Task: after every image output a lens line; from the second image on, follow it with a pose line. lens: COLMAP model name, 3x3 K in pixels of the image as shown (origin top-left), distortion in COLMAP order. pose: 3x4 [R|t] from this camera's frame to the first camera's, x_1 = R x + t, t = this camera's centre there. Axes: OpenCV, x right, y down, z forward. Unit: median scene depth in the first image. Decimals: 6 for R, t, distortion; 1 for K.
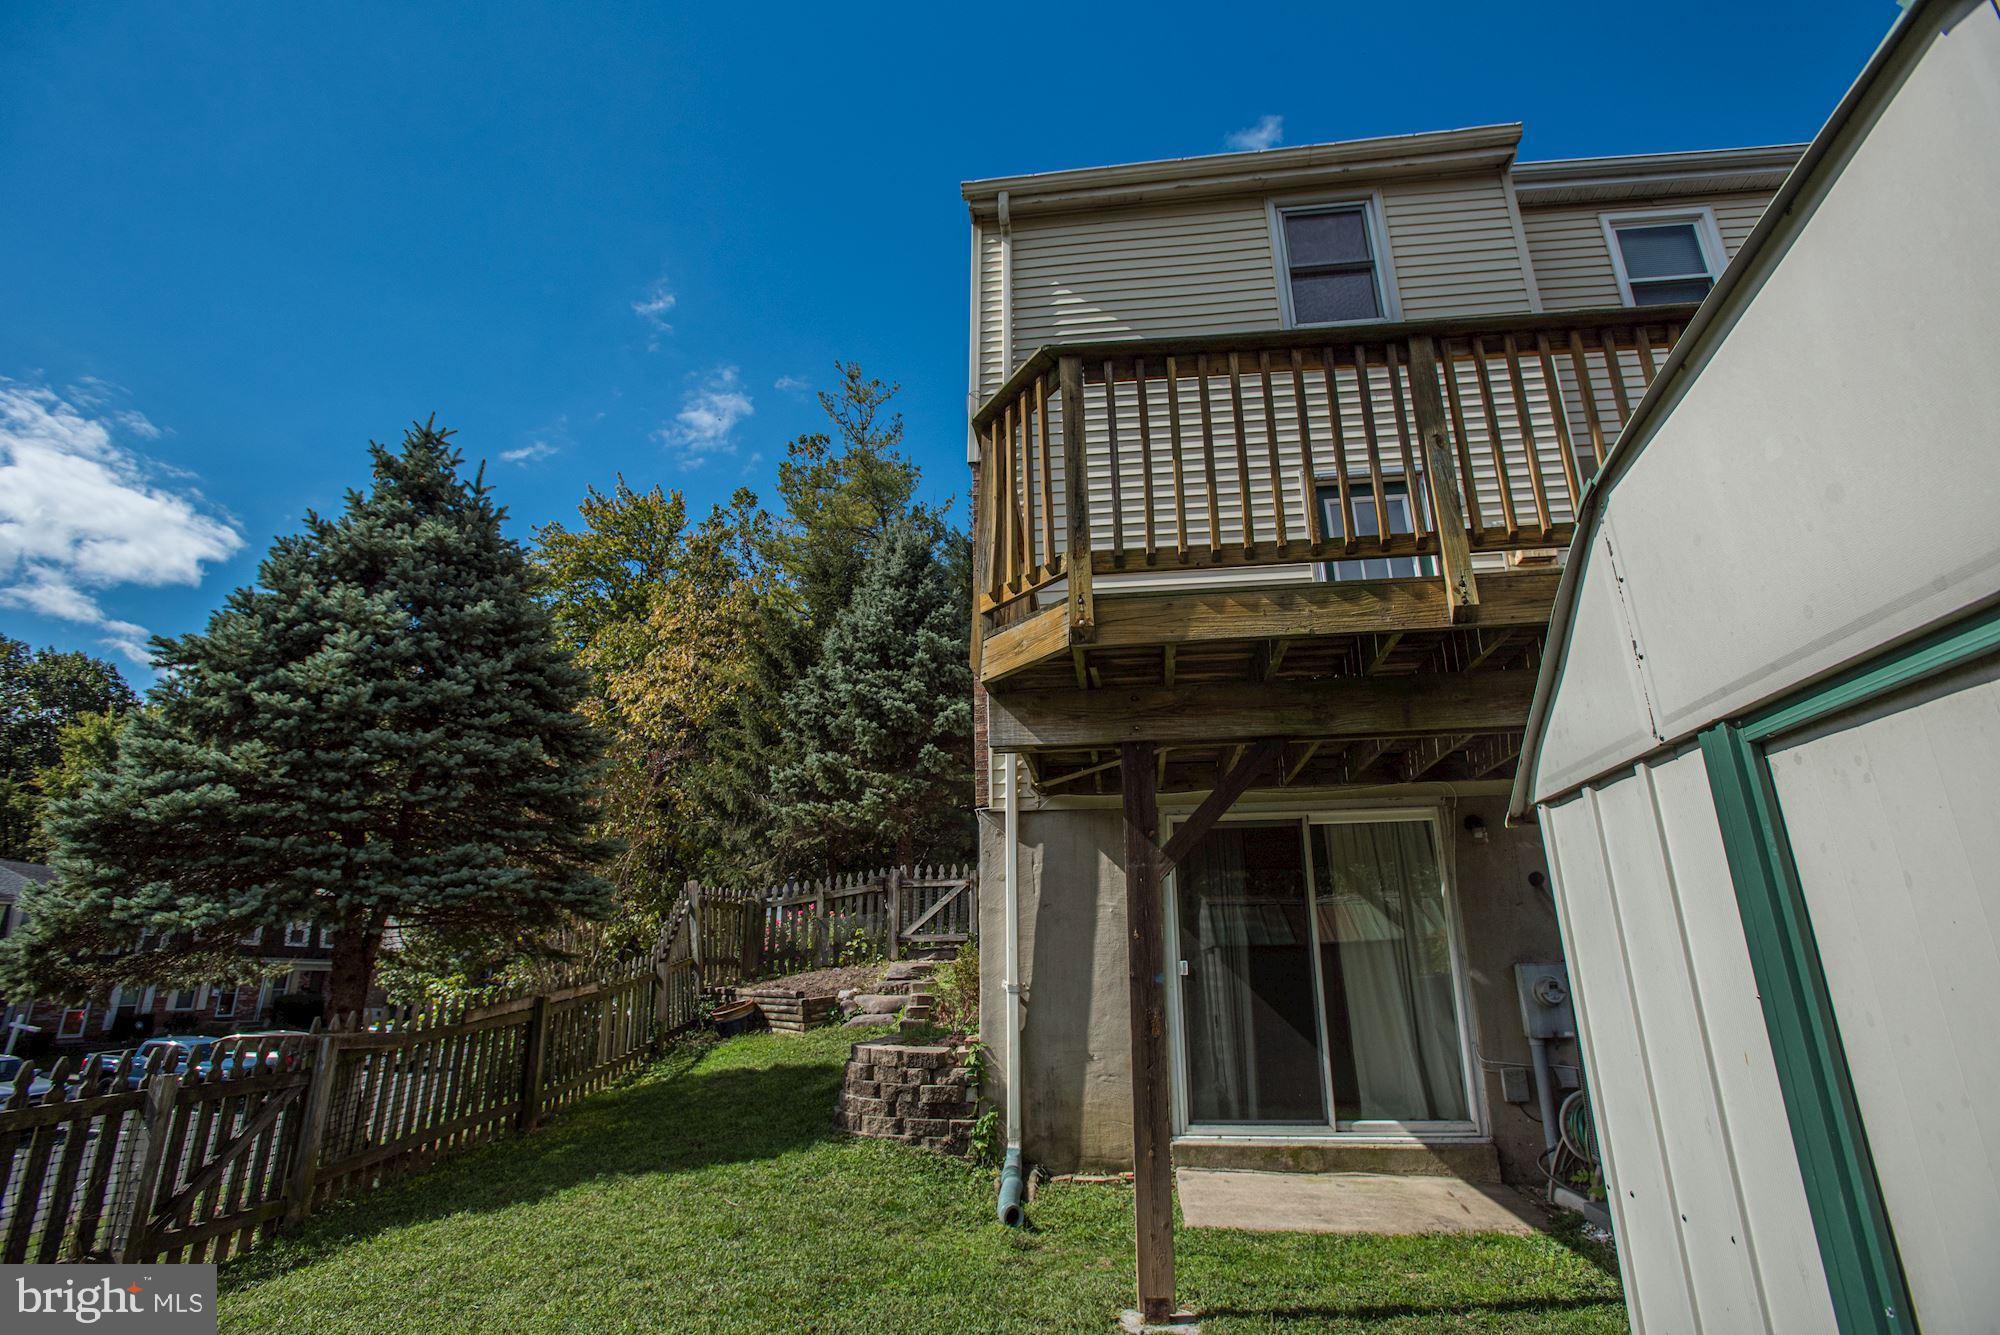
lens RADIAL K [[961.4, 0, 1001.3], [0, 961.4, 672.6], [0, 0, 1]] dist [-0.061739, 0.029843]
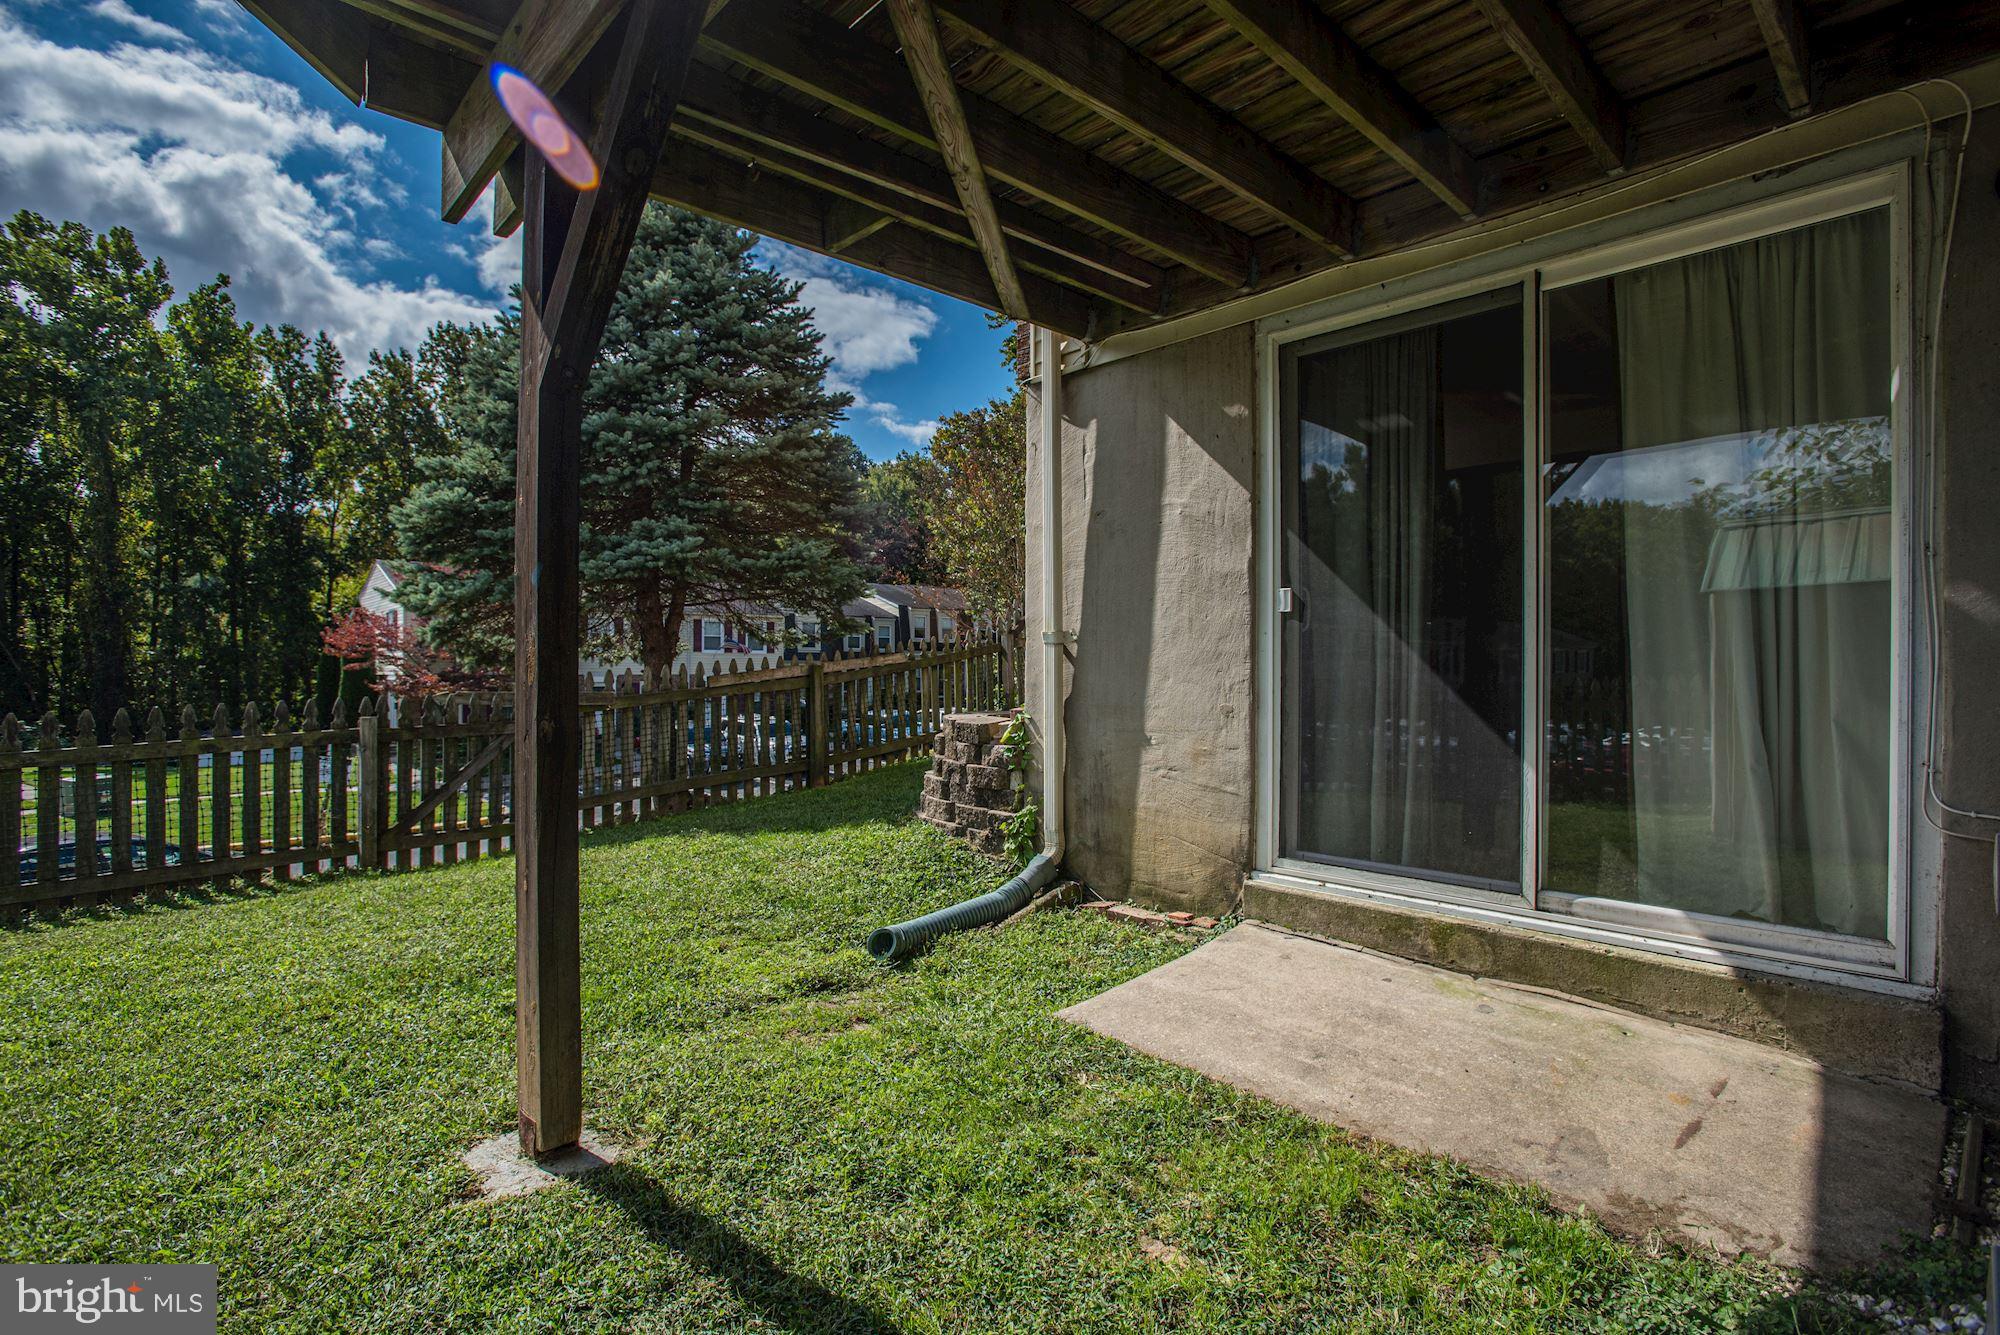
lens RADIAL K [[961.4, 0, 1001.3], [0, 961.4, 672.6], [0, 0, 1]] dist [-0.061739, 0.029843]
pose [[0.773800, 0.005033, -0.633410, 0.432635], [0.195150, 0.949435, 0.245948, 0.184885], [0.602620, -0.313924, 0.733690, 0.486895]]
